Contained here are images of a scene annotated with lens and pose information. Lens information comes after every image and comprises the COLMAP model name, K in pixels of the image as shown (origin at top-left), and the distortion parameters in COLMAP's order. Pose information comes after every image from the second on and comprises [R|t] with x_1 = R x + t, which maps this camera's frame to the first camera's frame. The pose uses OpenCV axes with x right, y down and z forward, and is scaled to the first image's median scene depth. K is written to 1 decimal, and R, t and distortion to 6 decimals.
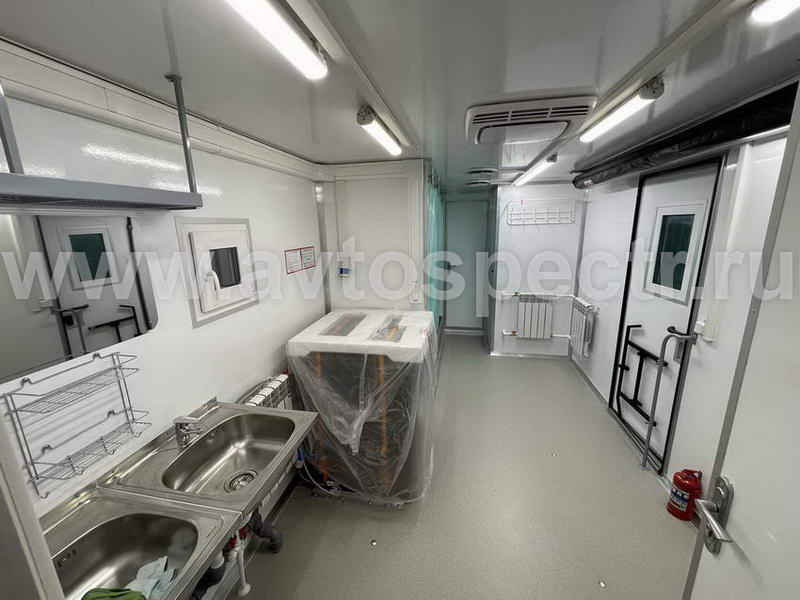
lens RADIAL K [[324.5, 0, 400.0], [0, 324.5, 300.0], [0, 0, 1]] dist [-0.002320, -0.000246]
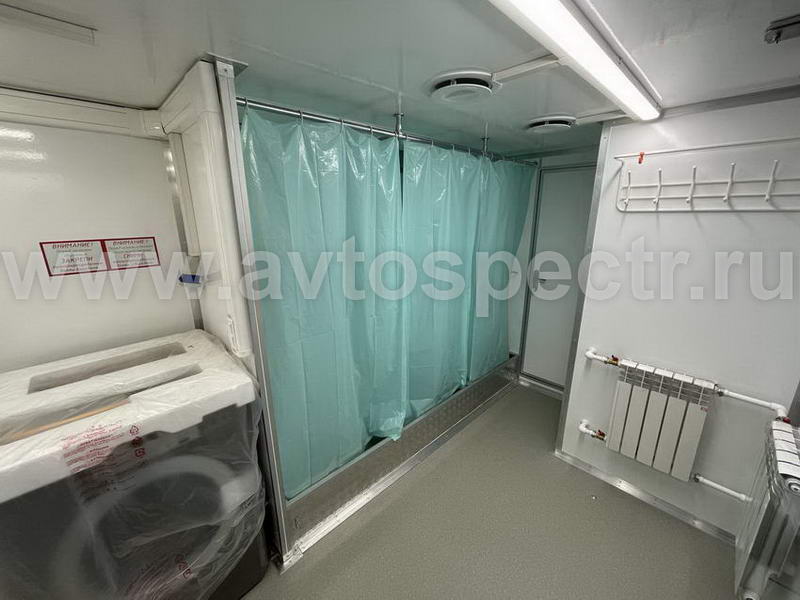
lens RADIAL K [[324.5, 0, 400.0], [0, 324.5, 300.0], [0, 0, 1]] dist [-0.002320, -0.000246]
pose [[0.822548, 0.169596, -0.542818, 0.725503], [-0.141862, 0.985513, 0.092943, -0.222341], [0.550717, 0.000555, 0.834692, 0.926982]]
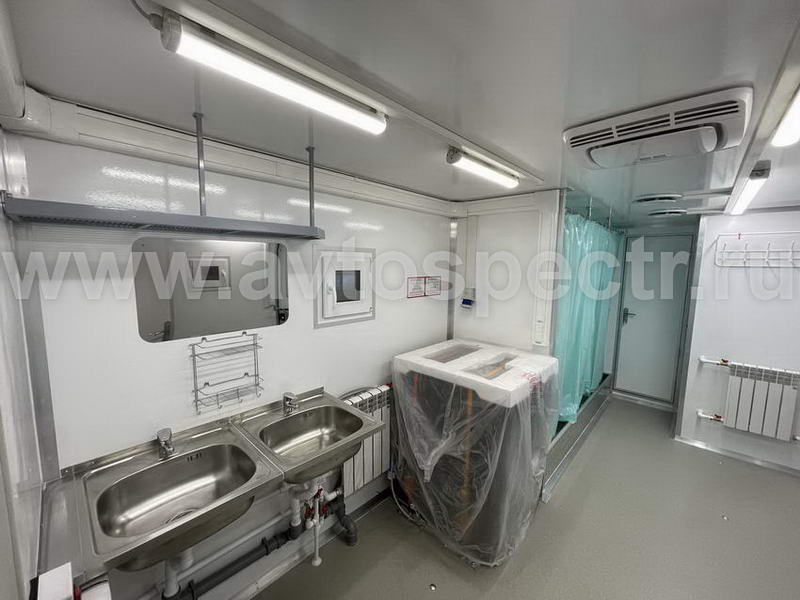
lens RADIAL K [[324.5, 0, 400.0], [0, 324.5, 300.0], [0, 0, 1]] dist [-0.002320, -0.000246]
pose [[0.845586, 0.097534, -0.524853, 0.245776], [-0.154335, 0.985849, -0.065447, 0.004474], [0.511042, 0.136344, 0.848673, 0.039399]]
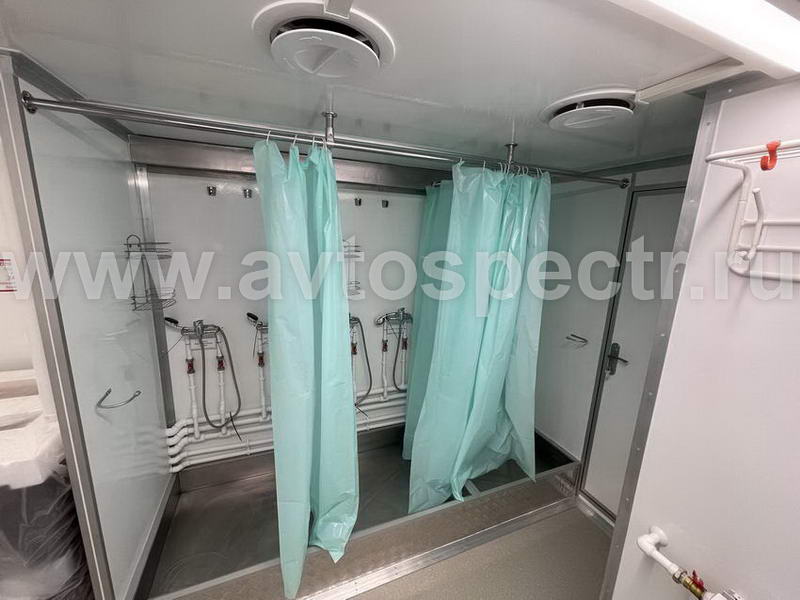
lens RADIAL K [[314.9, 0, 402.8], [0, 314.9, 305.5], [0, 0, 1]] dist [-0.011824, -0.000090]
pose [[0.549719, 0.215419, -0.807096, 0.797459], [-0.238372, 0.966457, 0.095597, -0.370955], [0.800617, 0.139838, 0.582630, 1.466299]]
